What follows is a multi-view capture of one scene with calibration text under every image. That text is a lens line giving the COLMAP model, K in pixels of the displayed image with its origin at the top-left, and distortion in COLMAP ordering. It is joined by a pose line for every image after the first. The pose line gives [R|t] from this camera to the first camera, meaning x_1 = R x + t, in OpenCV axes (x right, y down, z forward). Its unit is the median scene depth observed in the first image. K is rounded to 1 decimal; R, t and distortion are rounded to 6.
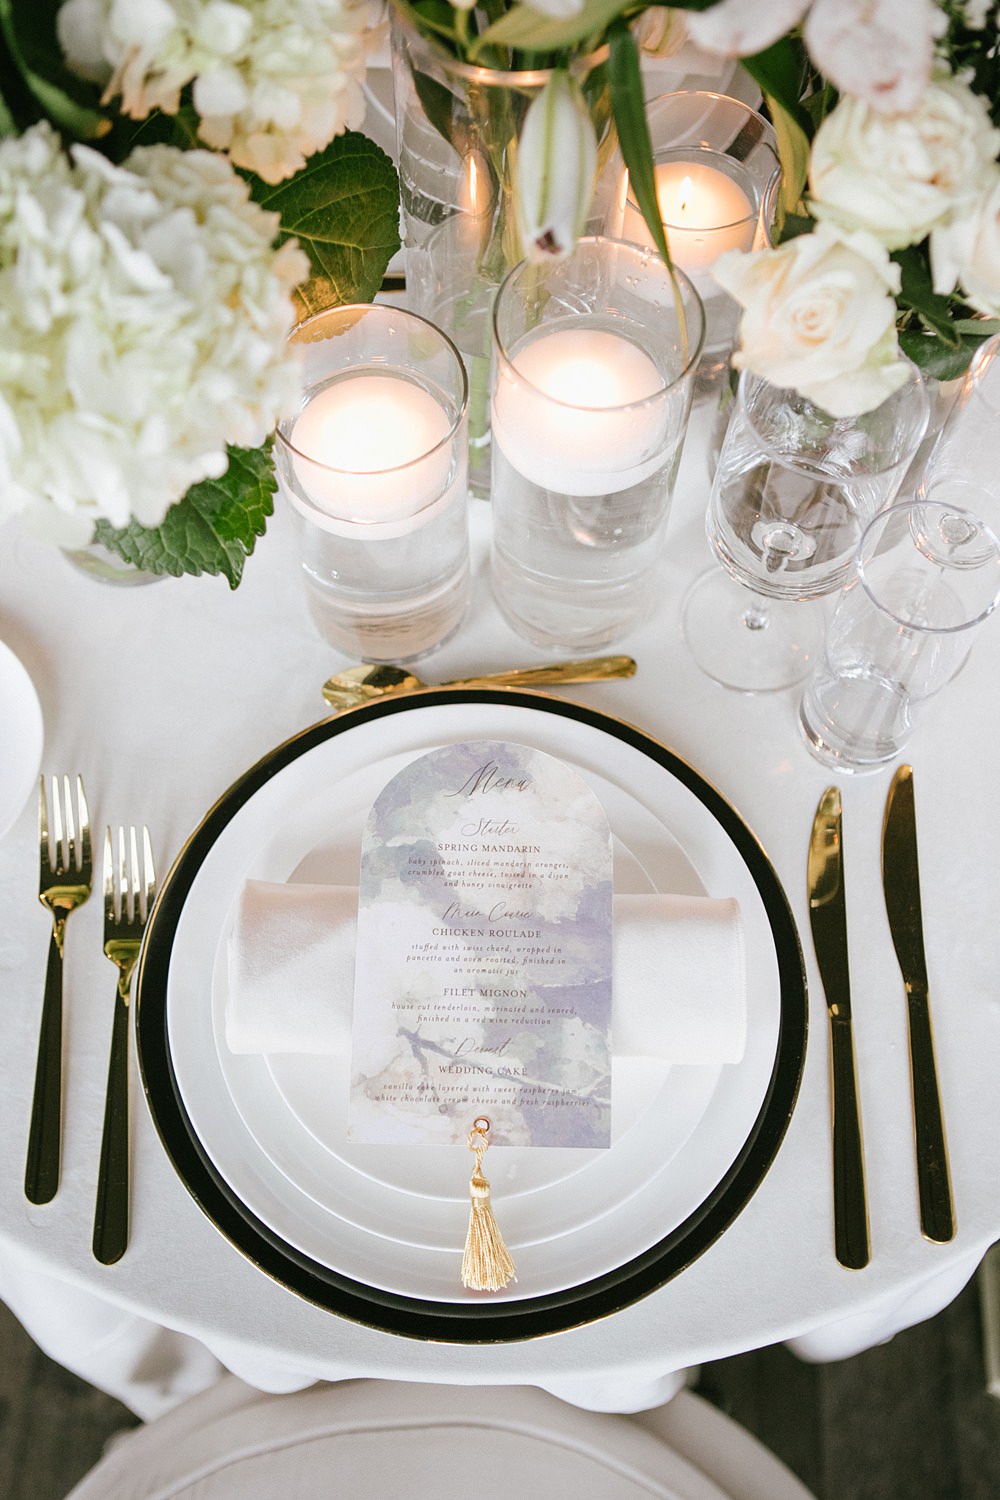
lens RADIAL K [[1667.0, 0, 502.1], [0, 1667.0, 736.7], [0, 0, 1]] dist [-0.020390, 0.000000]
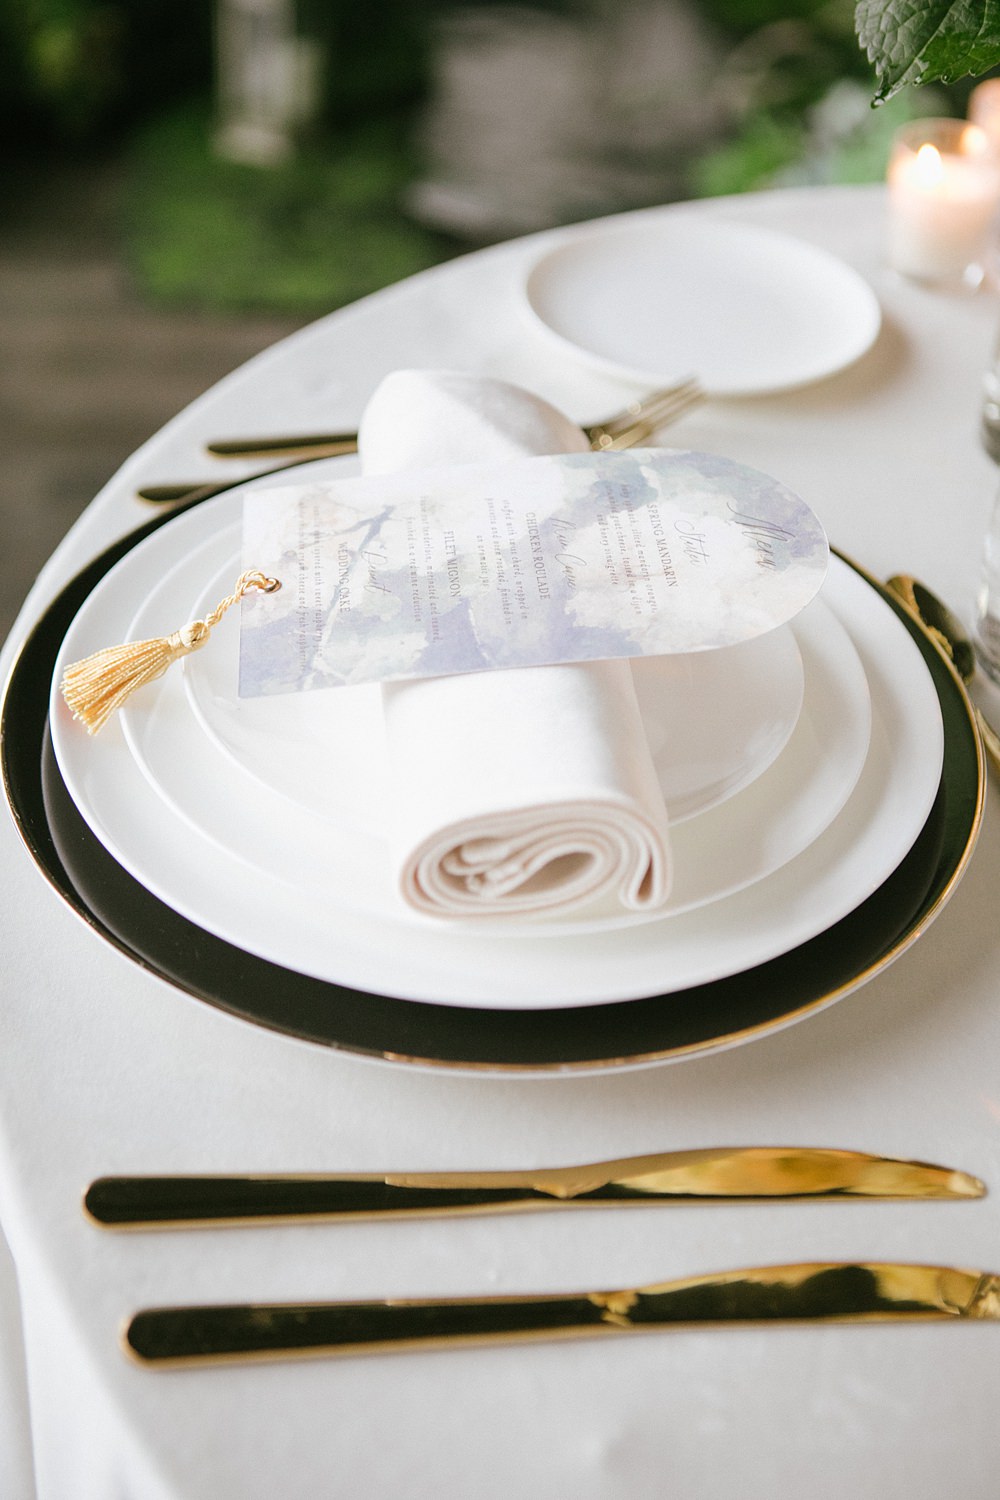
lens RADIAL K [[2015.4, 0, 484.6], [0, 2015.4, 679.2], [0, 0, 1]] dist [0.013358, 0.000000]
pose [[0.103308, 0.599606, -0.793599, 0.694680], [-0.931260, 0.338586, 0.134592, 0.043161], [0.349404, 0.725142, 0.593368, 0.536254]]
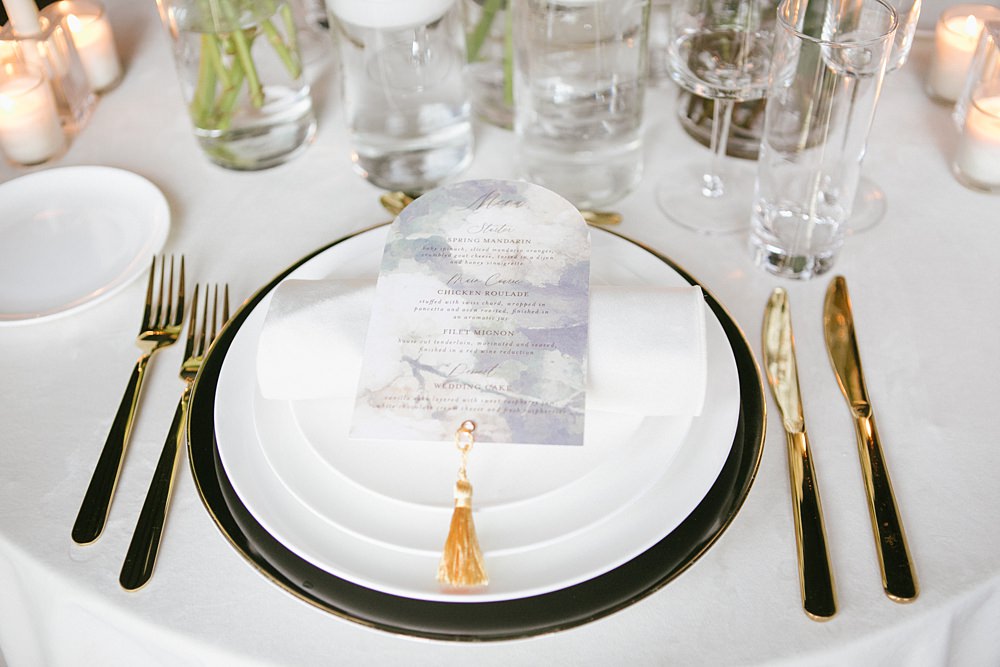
lens RADIAL K [[1092.2, 0, 493.5], [0, 1092.2, 326.6], [0, 0, 1]] dist [0.003226, 0.000000]
pose [[0.996958, 0.009595, -0.077342, 0.059267], [-0.038012, 0.926213, -0.375079, 0.435820], [0.068037, 0.376878, 0.923761, 0.294019]]
